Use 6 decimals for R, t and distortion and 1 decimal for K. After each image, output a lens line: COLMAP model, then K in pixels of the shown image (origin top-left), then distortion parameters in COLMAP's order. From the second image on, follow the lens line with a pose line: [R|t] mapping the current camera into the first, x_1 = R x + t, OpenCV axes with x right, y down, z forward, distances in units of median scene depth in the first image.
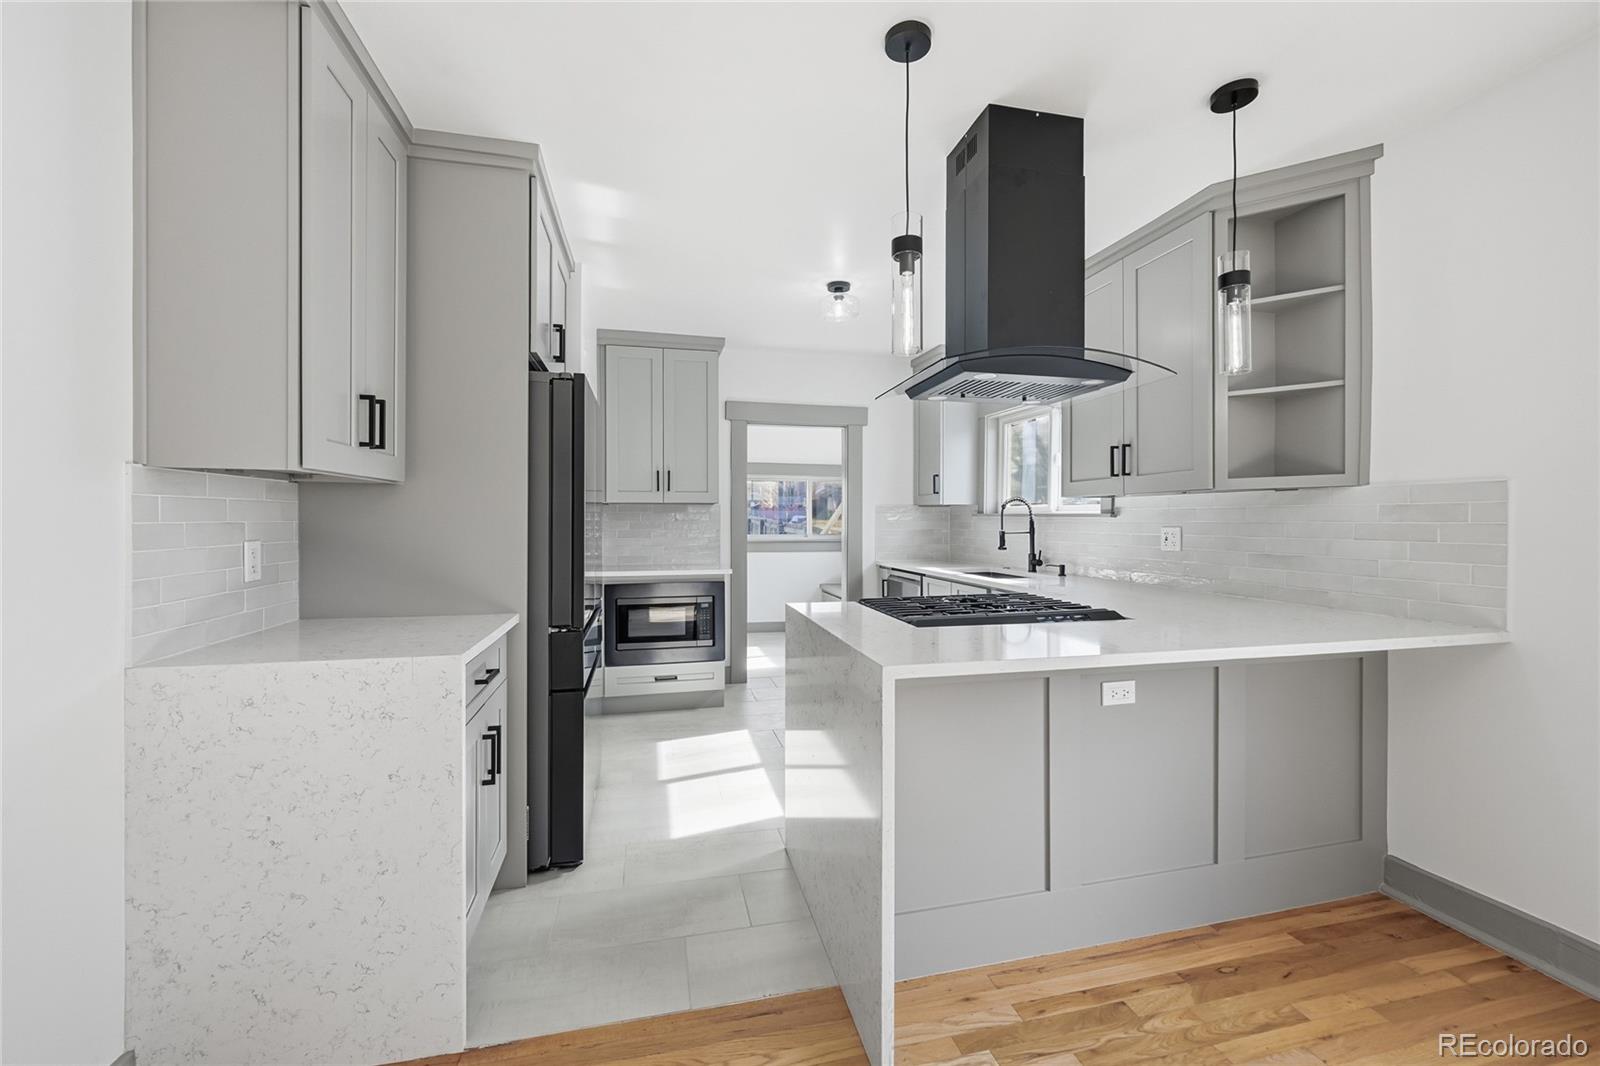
lens RADIAL K [[642.0, 0, 791.6], [0, 642.0, 518.5], [0, 0, 1]] dist [-0.001078, -0.000059]
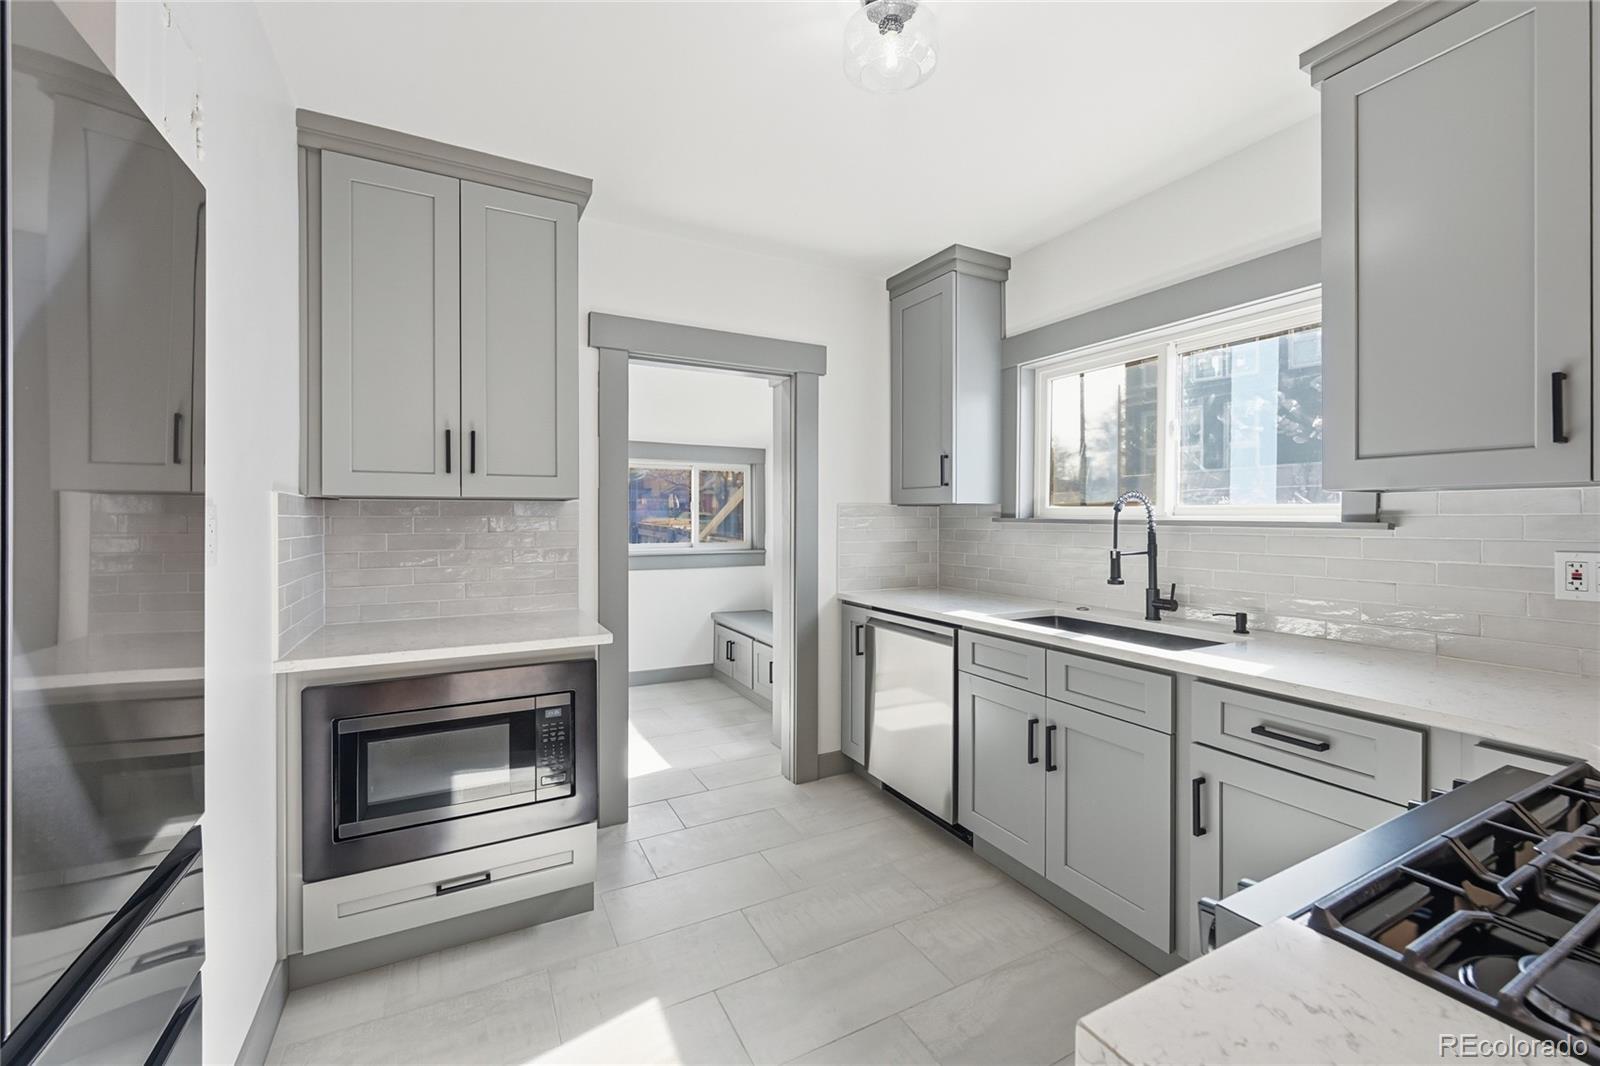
lens RADIAL K [[647.2, 0, 795.9], [0, 647.2, 512.3], [0, 0, 1]] dist [0.001140, 0.000115]
pose [[0.968317, 0.000785, 0.249723, -0.077735], [0.000788, 0.999980, -0.006197, -0.010181], [-0.249723, 0.006198, 0.968298, 0.469977]]
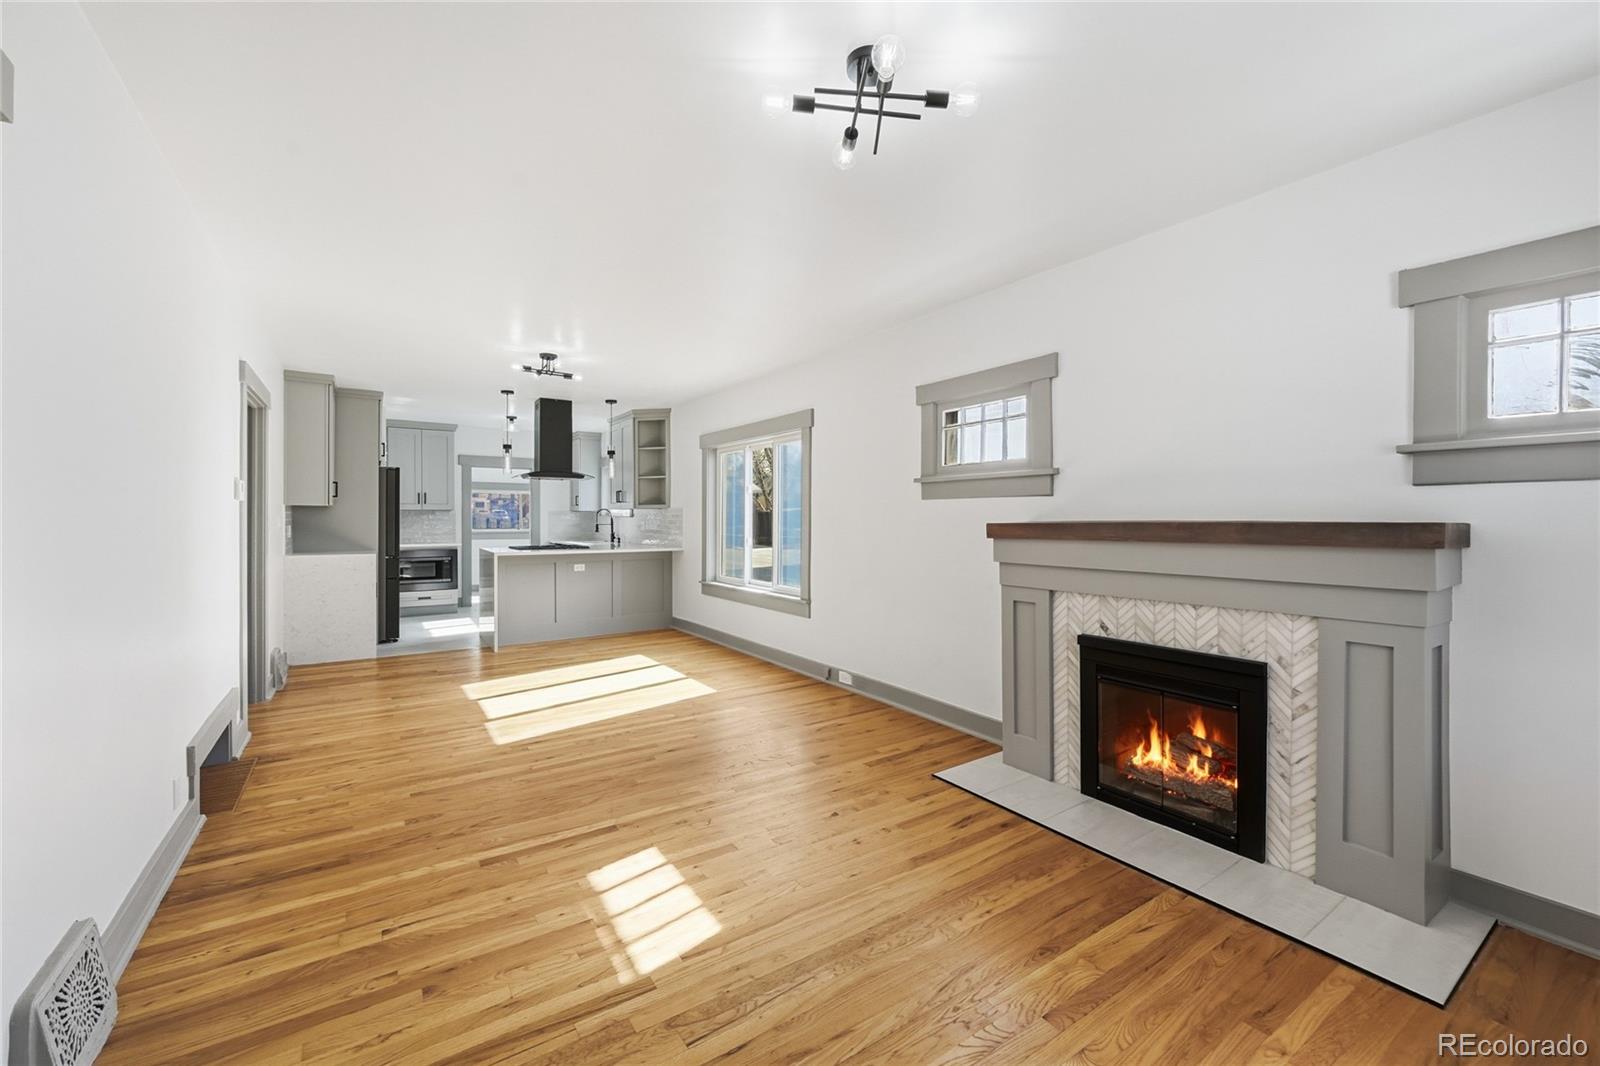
lens RADIAL K [[642.0, 0, 791.6], [0, 642.0, 518.5], [0, 0, 1]] dist [-0.001078, -0.000059]
pose [[0.934702, -0.000316, 0.355432, 0.151571], [-0.000049, 0.999999, 0.001019, -0.000693], [-0.355432, -0.000970, 0.934702, -1.189688]]
